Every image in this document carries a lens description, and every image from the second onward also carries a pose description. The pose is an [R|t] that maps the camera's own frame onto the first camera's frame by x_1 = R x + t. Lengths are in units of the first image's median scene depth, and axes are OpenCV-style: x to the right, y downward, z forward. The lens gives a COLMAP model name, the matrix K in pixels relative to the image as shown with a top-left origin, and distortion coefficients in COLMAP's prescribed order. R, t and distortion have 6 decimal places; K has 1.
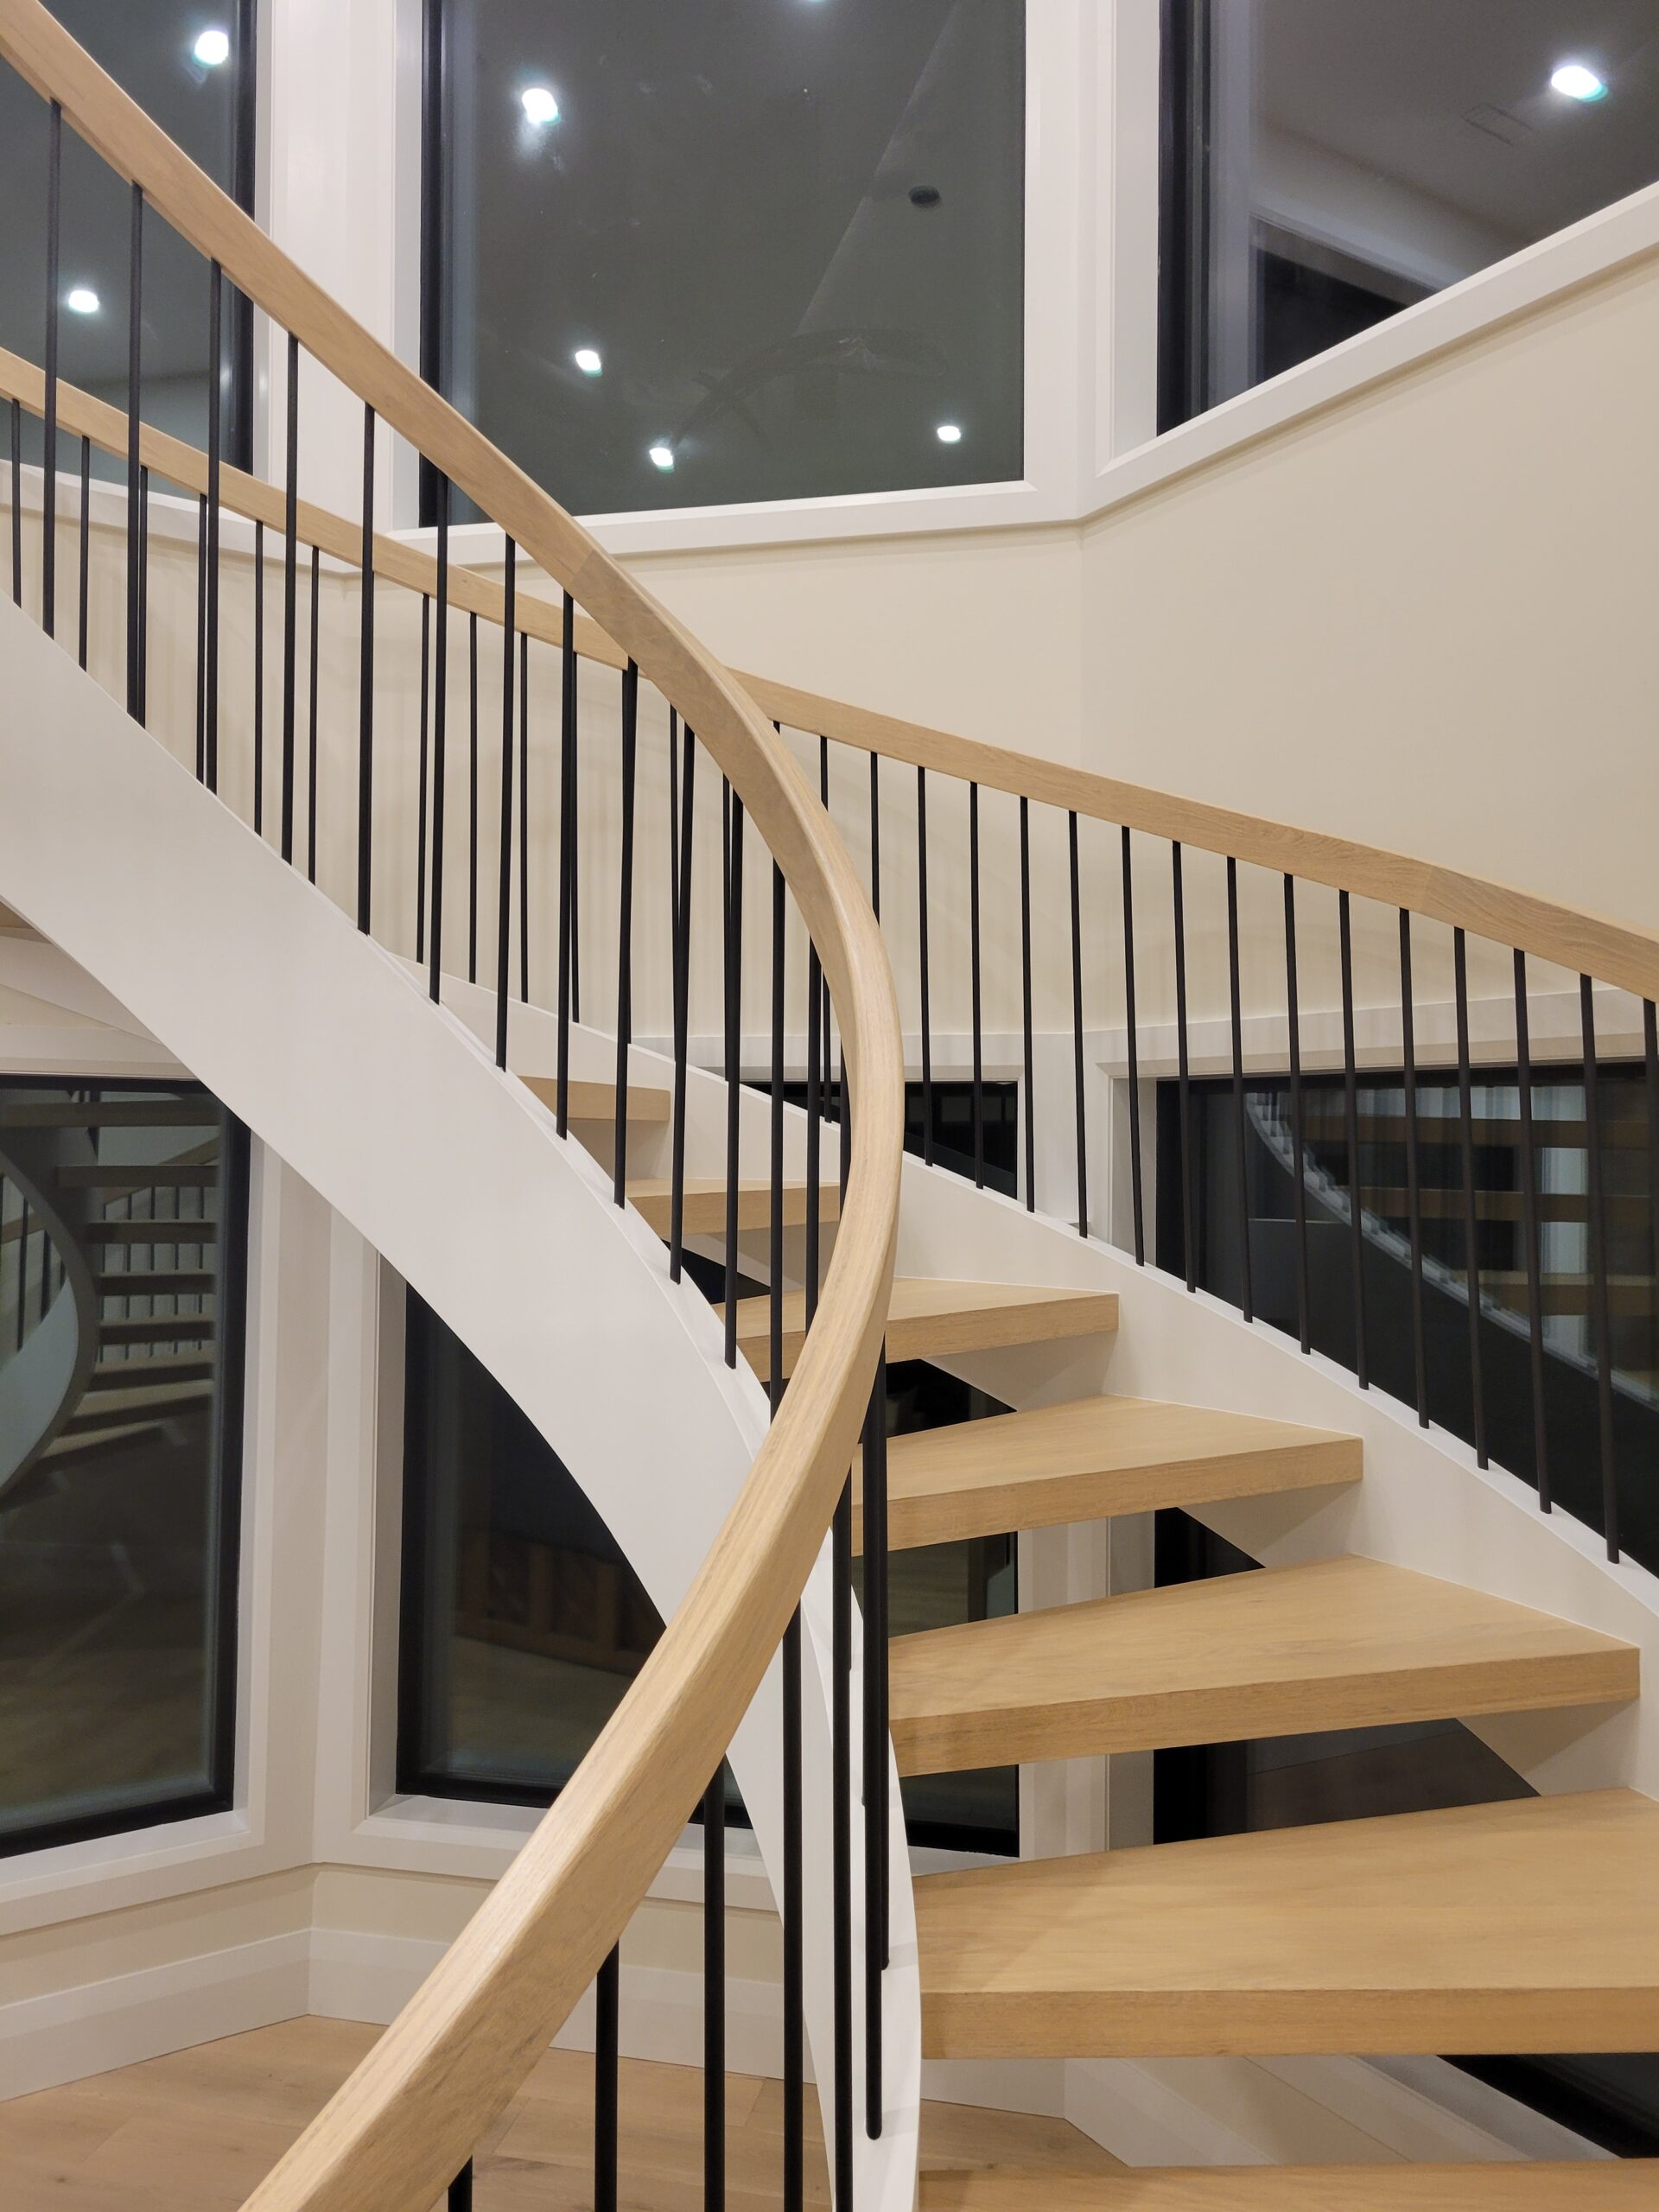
lens RADIAL K [[1666.5, 0, 784.1], [0, 1666.5, 1074.0], [0, 0, 1]] dist [0.052578, -0.040624]
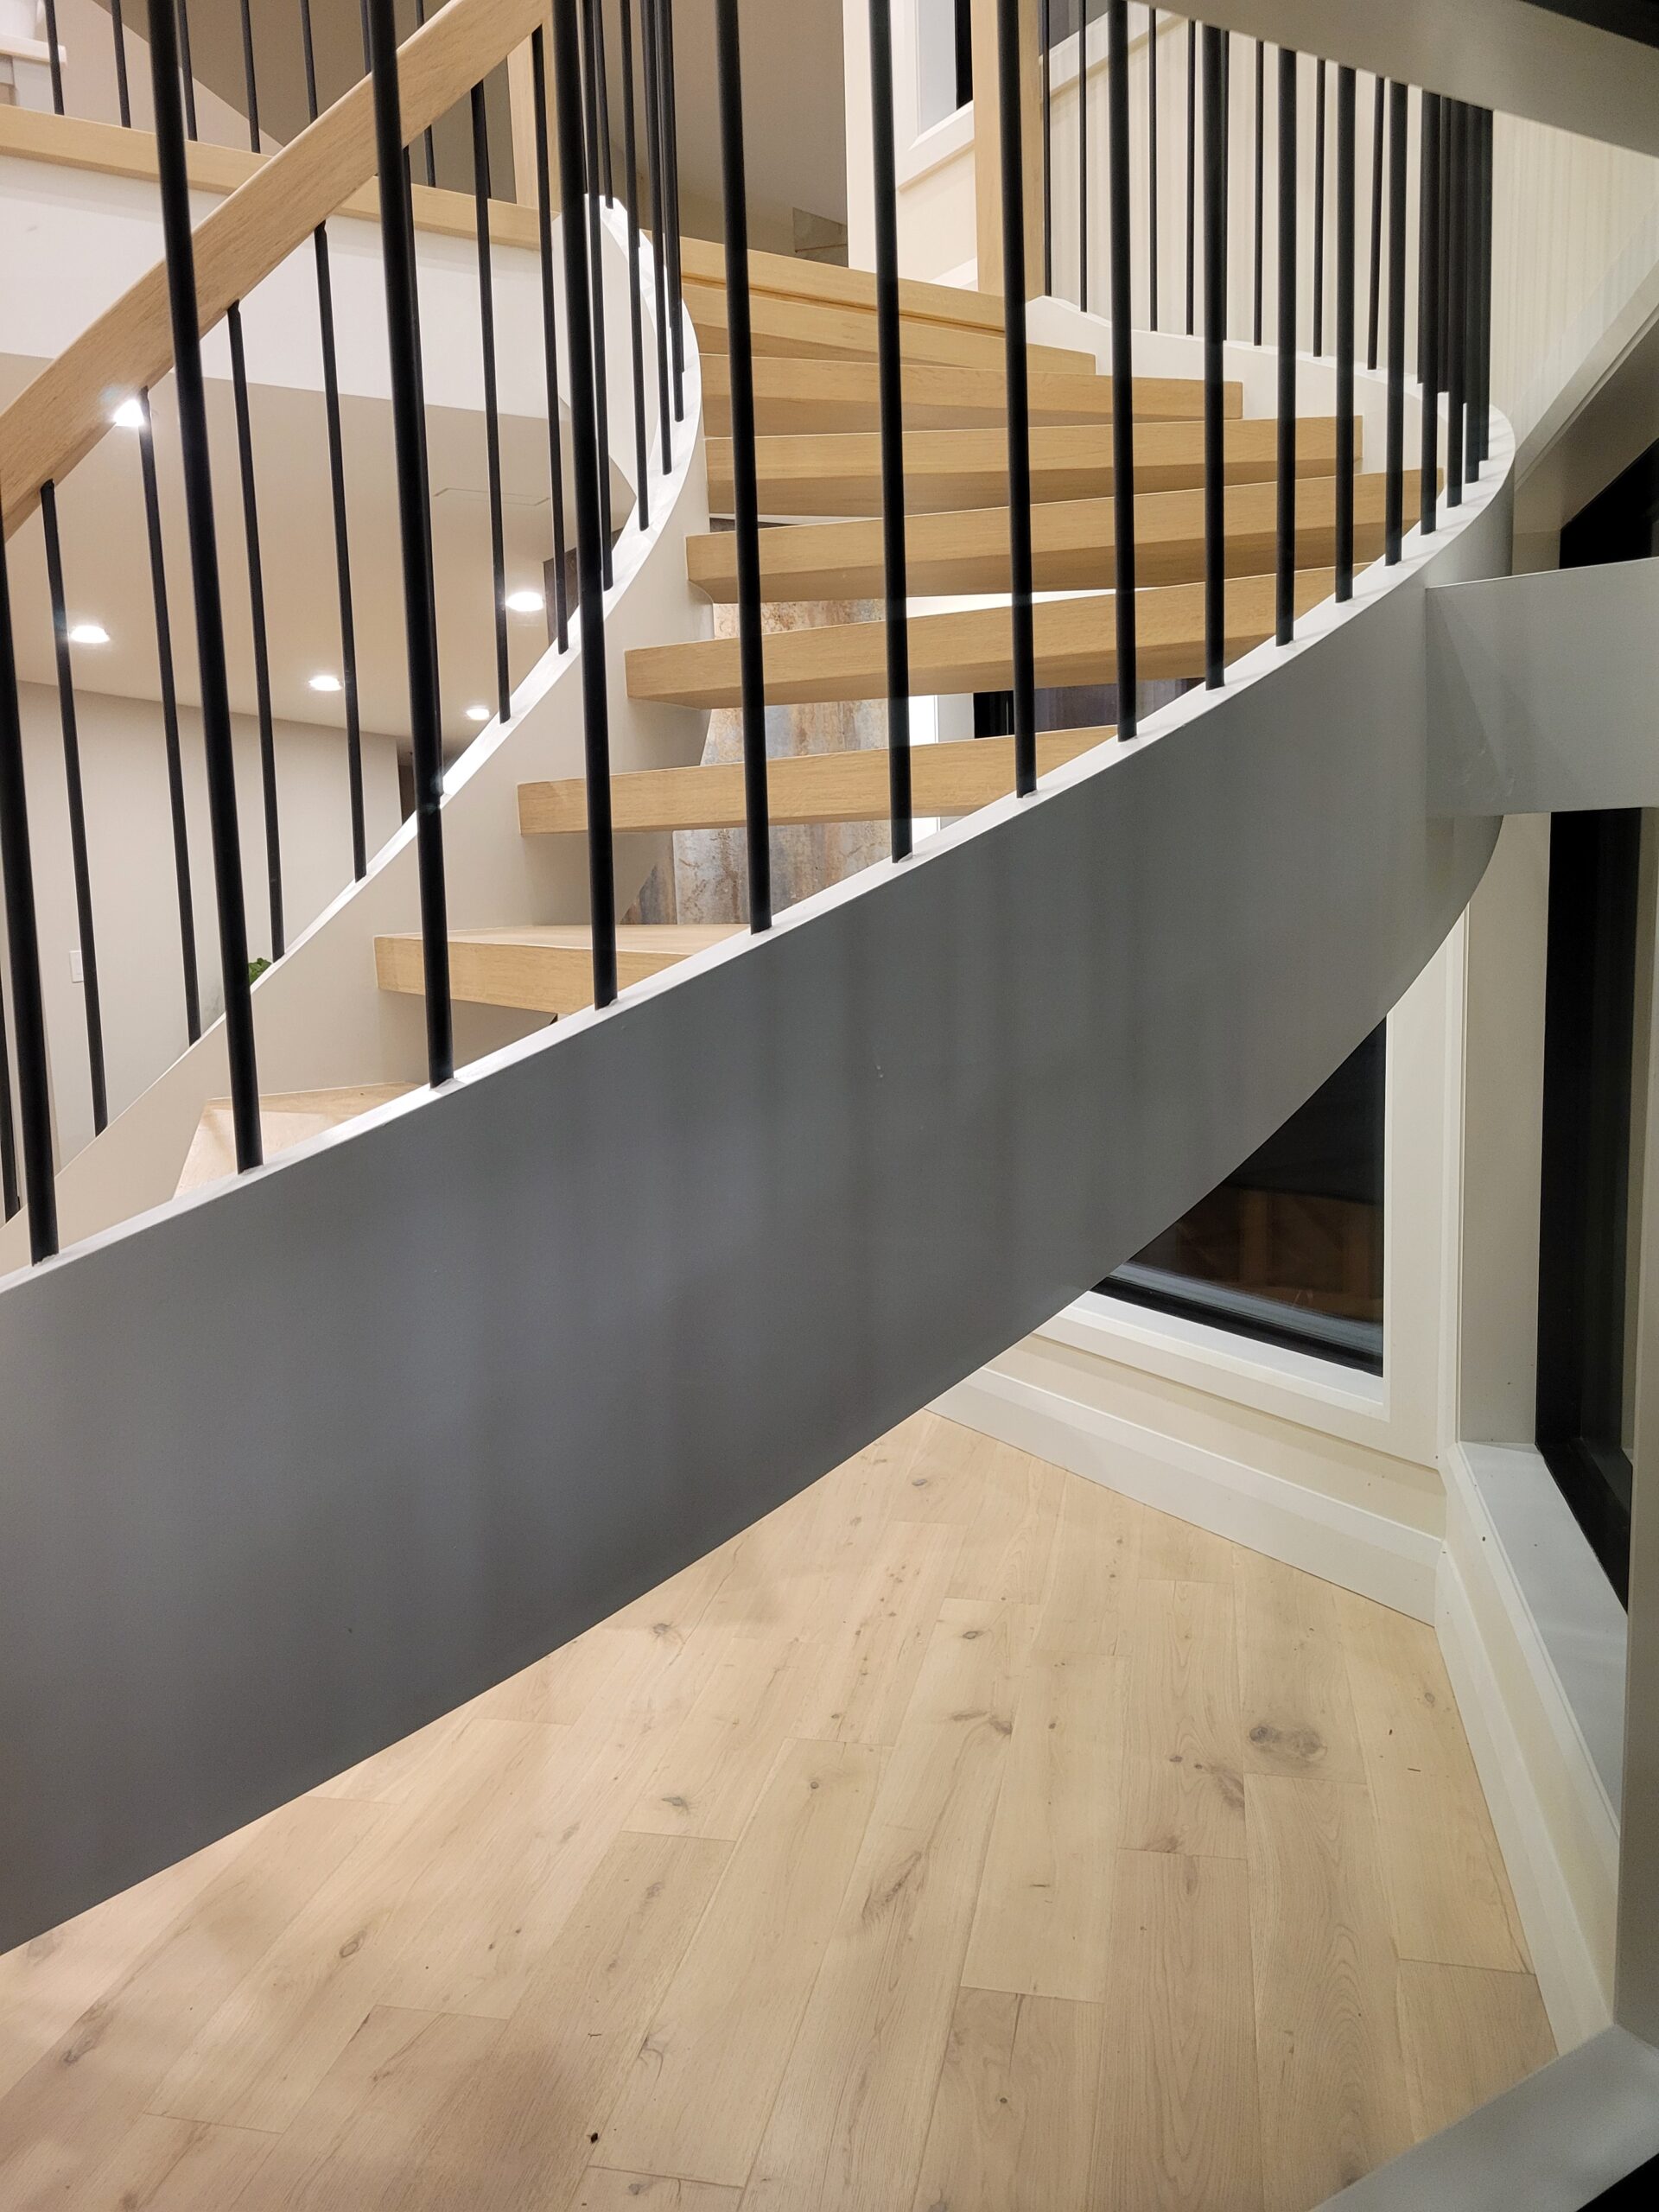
lens RADIAL K [[1666.5, 0, 821.8], [0, 1666.5, 1105.4], [0, 0, 1]] dist [0.052578, -0.040624]
pose [[0.005540, 0.133469, -0.991037, 0.788990], [0.076830, 0.988066, 0.133499, 0.195554], [0.997029, -0.076881, -0.004780, 0.986689]]
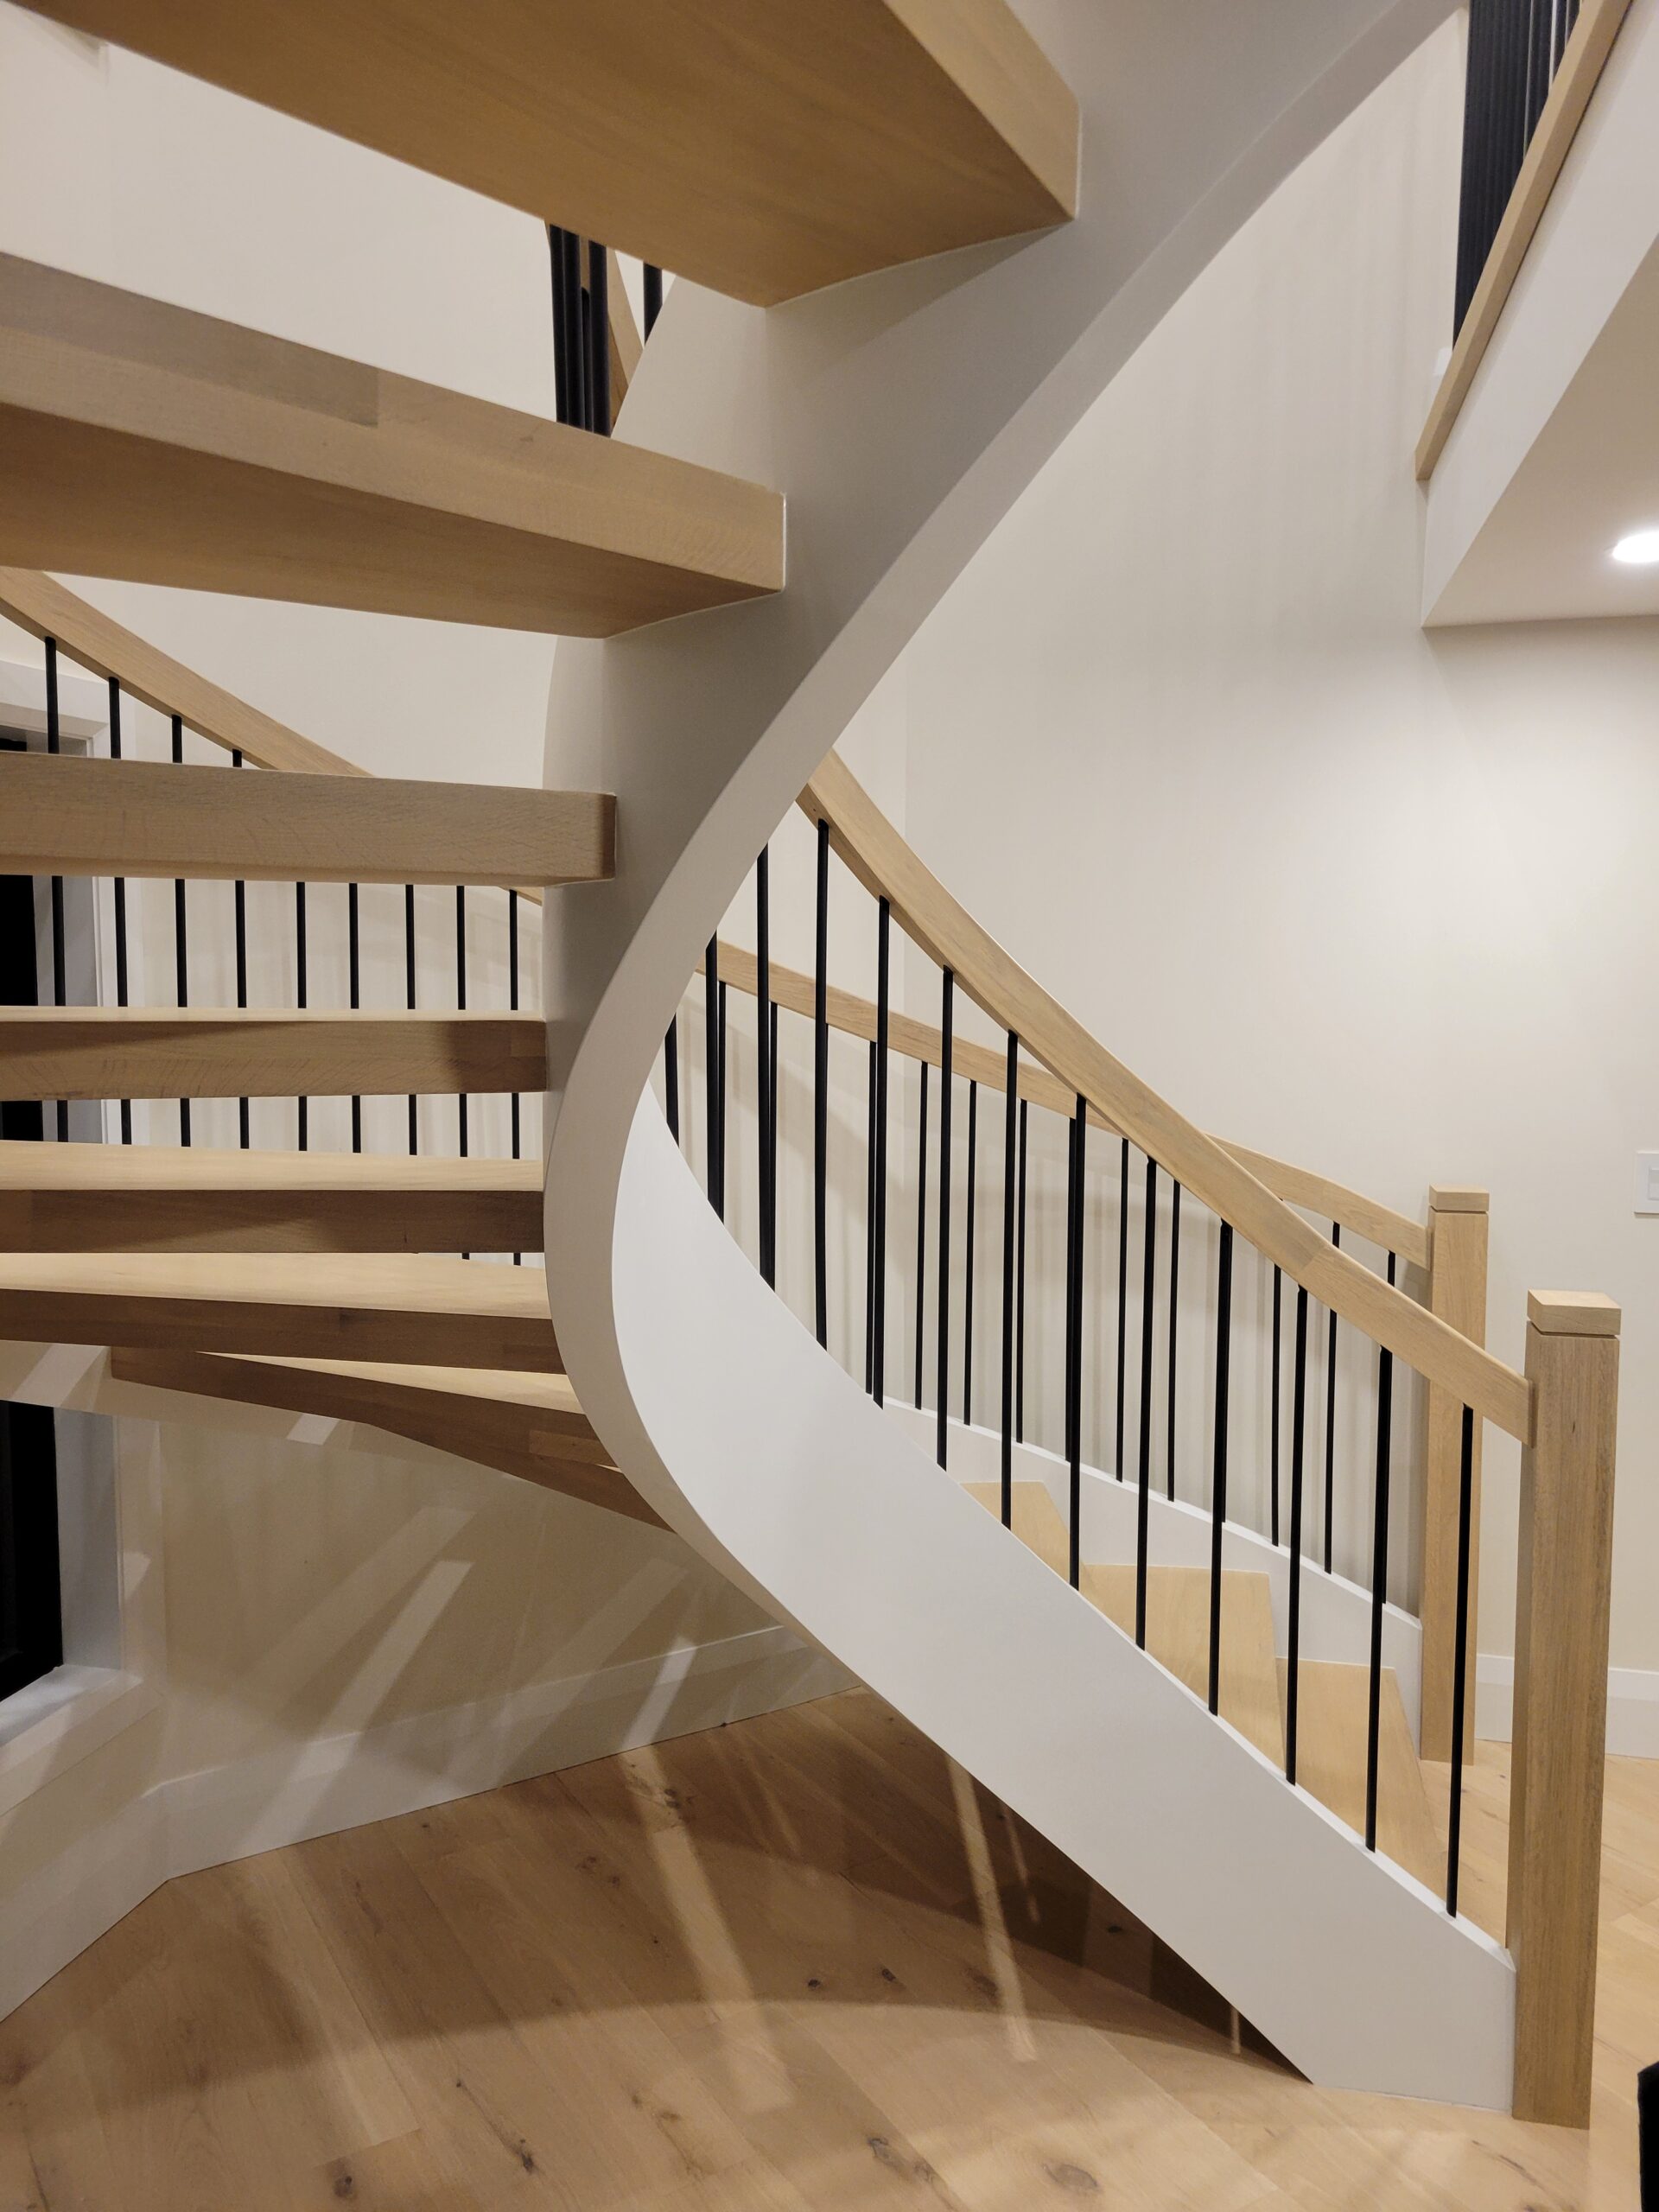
lens RADIAL K [[1666.5, 0, 844.7], [0, 1666.5, 1073.6], [0, 0, 1]] dist [0.052578, -0.040624]
pose [[-0.708800, -0.071587, 0.701767, -0.587179], [-0.045464, 0.997405, 0.055826, 0.118861], [-0.703942, 0.007664, -0.710216, 1.234354]]
